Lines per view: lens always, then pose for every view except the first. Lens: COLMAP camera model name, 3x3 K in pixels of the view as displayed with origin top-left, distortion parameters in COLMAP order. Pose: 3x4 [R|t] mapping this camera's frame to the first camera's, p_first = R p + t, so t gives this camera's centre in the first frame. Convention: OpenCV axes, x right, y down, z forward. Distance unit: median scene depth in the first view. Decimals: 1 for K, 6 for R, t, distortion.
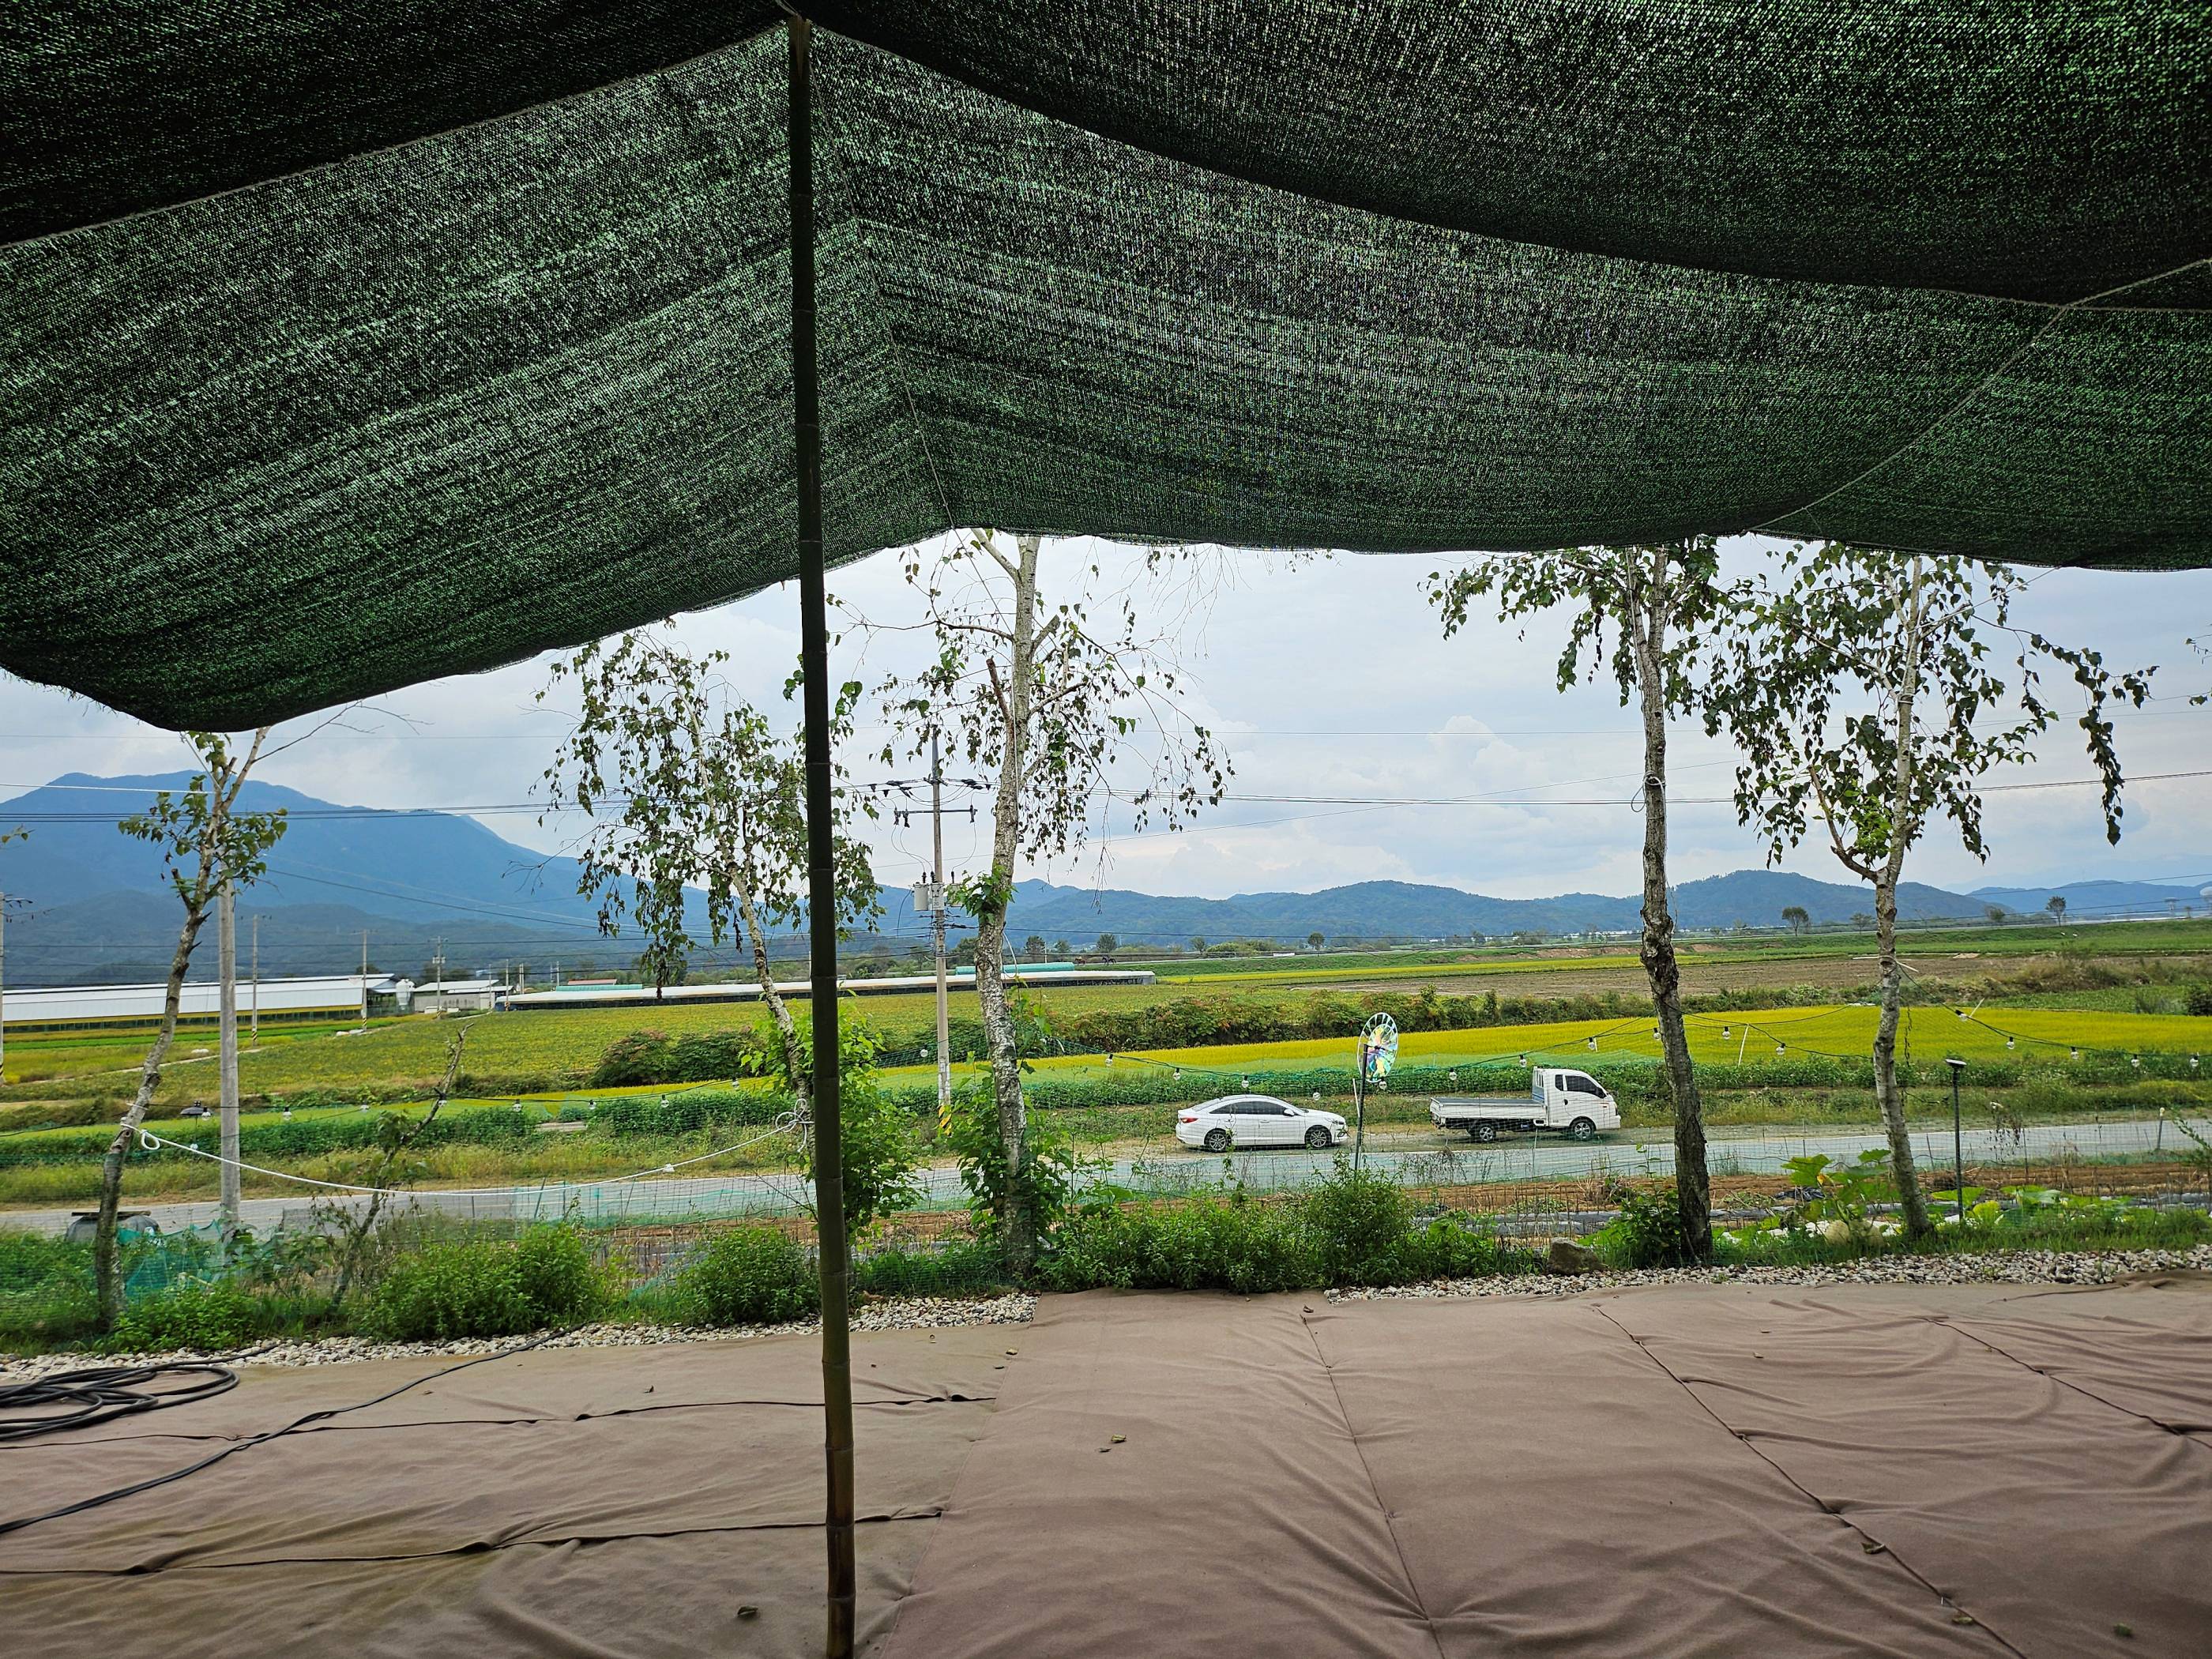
lens RADIAL K [[1556.6, 0, 1084.2], [0, 1556.6, 800.3], [0, 0, 1]] dist [0.070268, -0.078632]
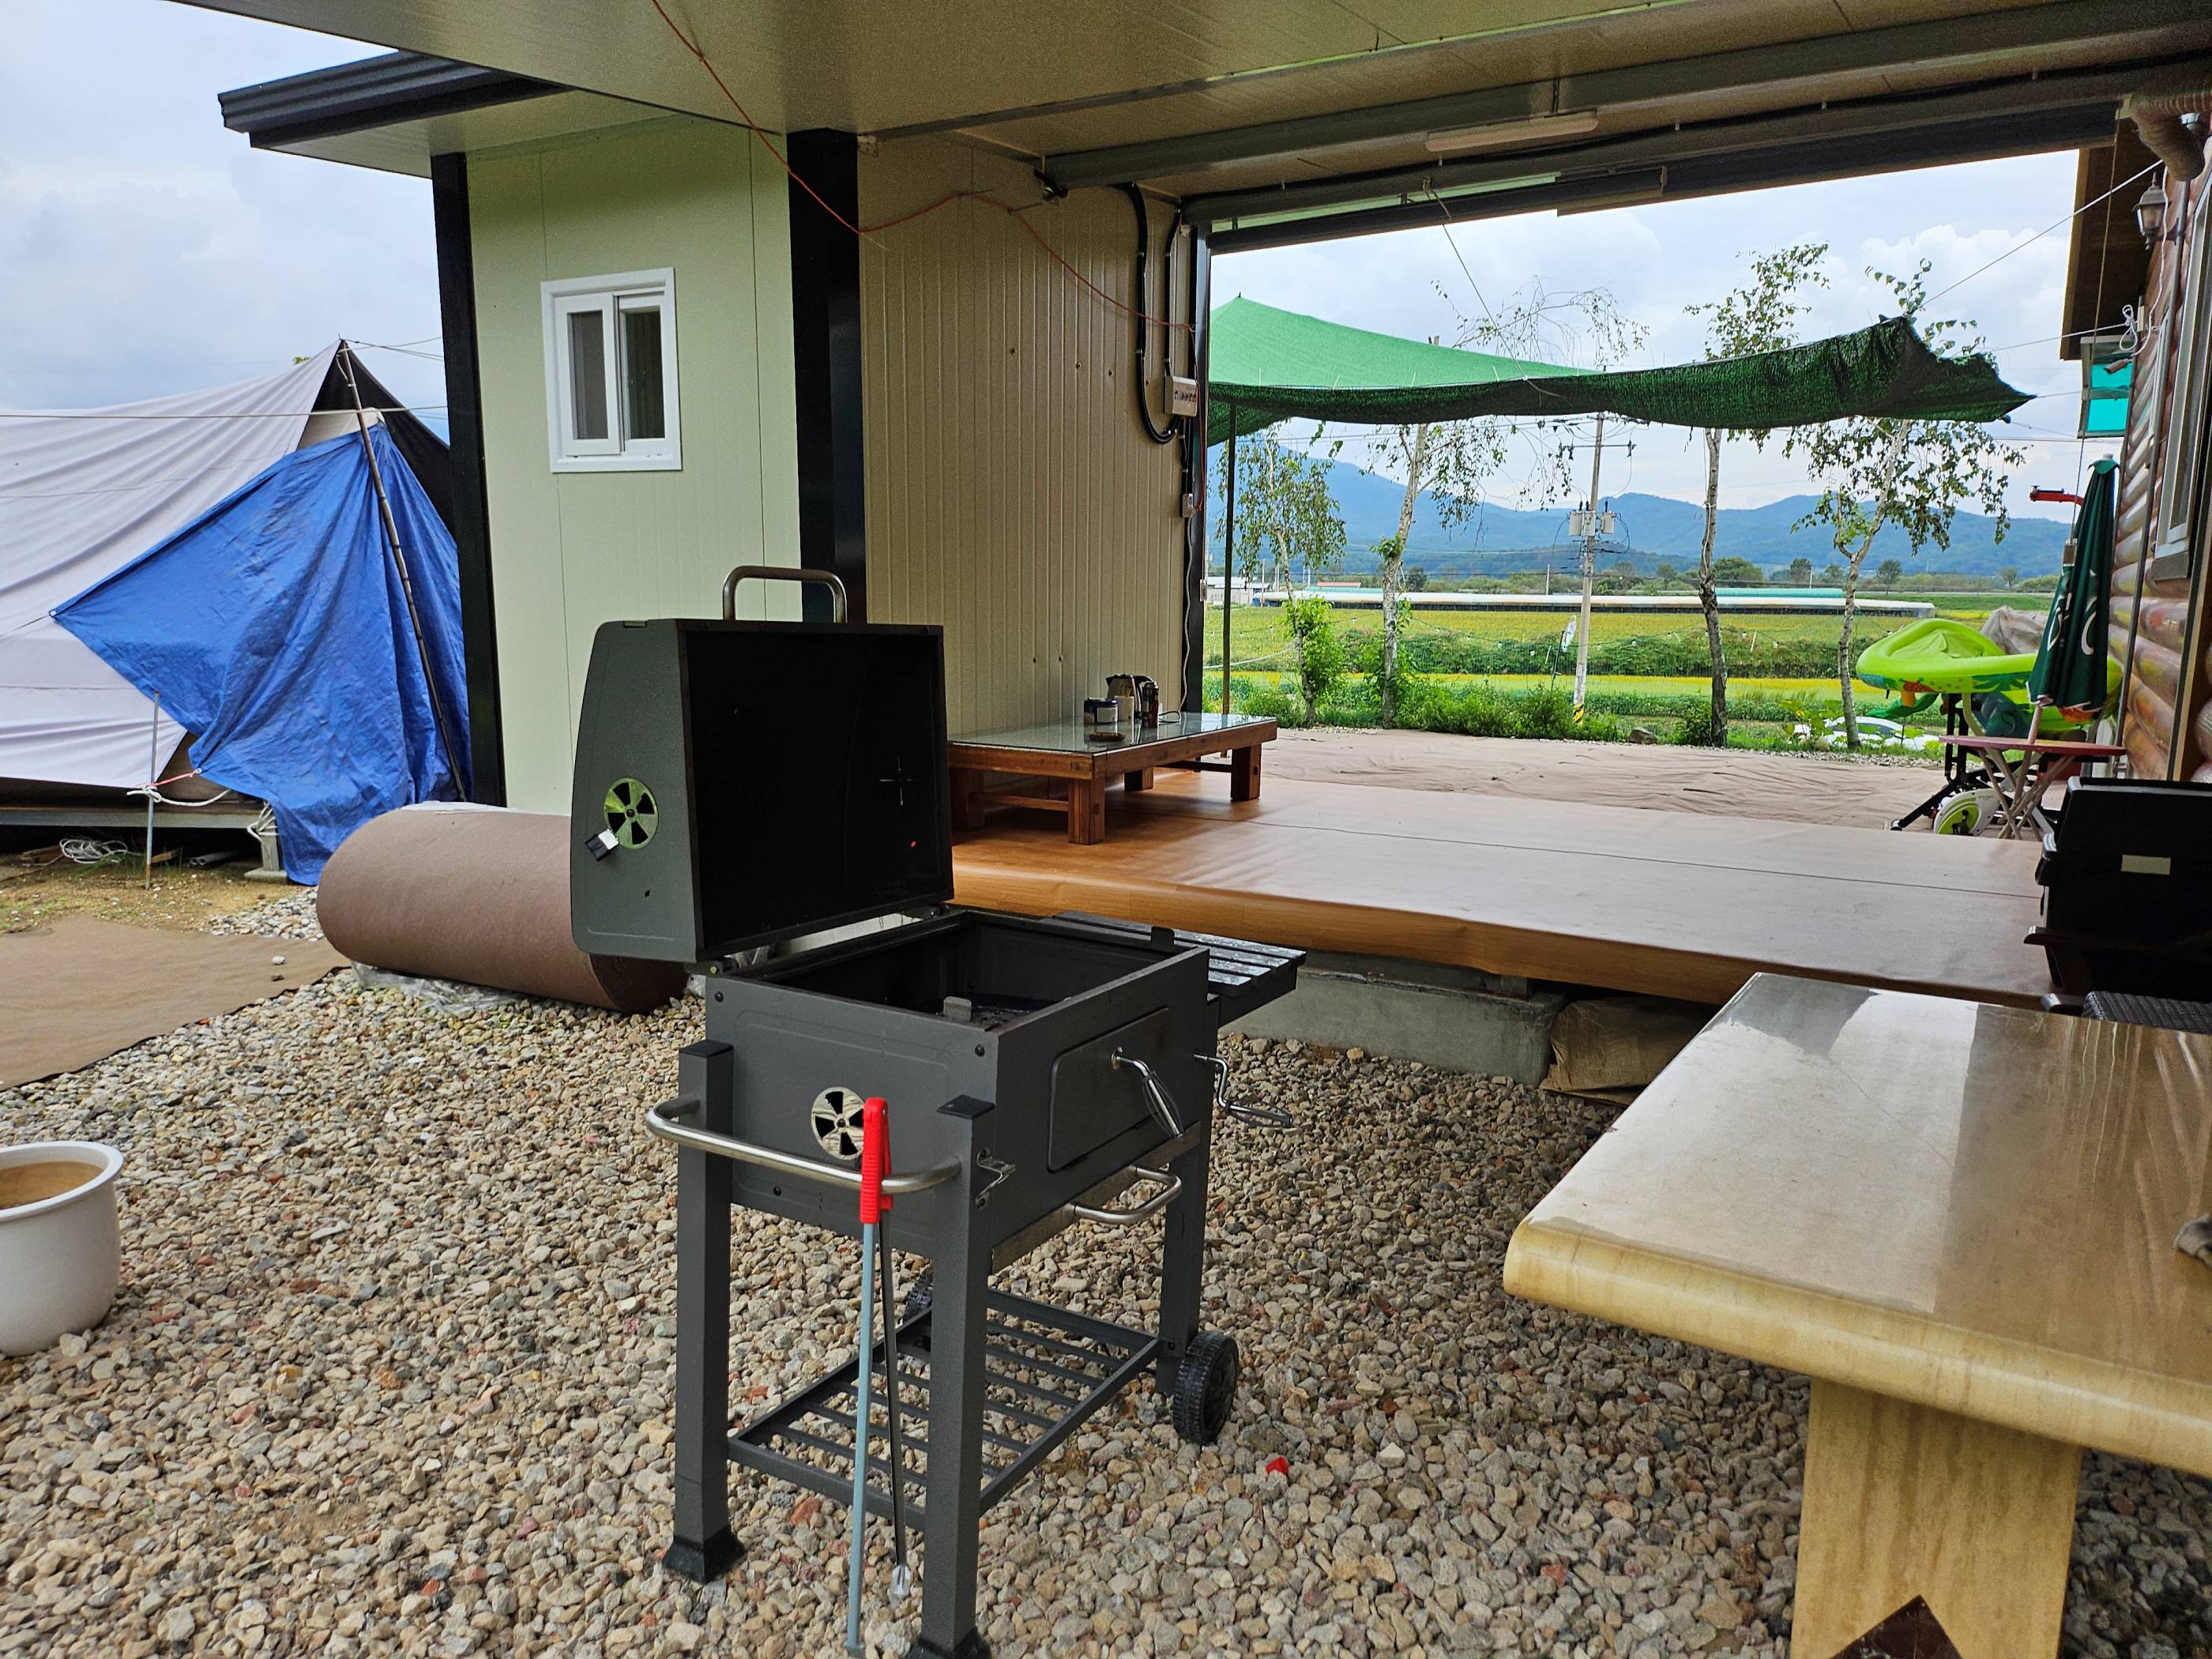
lens RADIAL K [[1556.6, 0, 1084.2], [0, 1556.6, 800.3], [0, 0, 1]] dist [0.070268, -0.078632]
pose [[0.887736, 0.113068, -0.446251, 0.185029], [0.000071, 0.969335, 0.245743, -0.039590], [0.460352, -0.218187, 0.860506, -0.345959]]
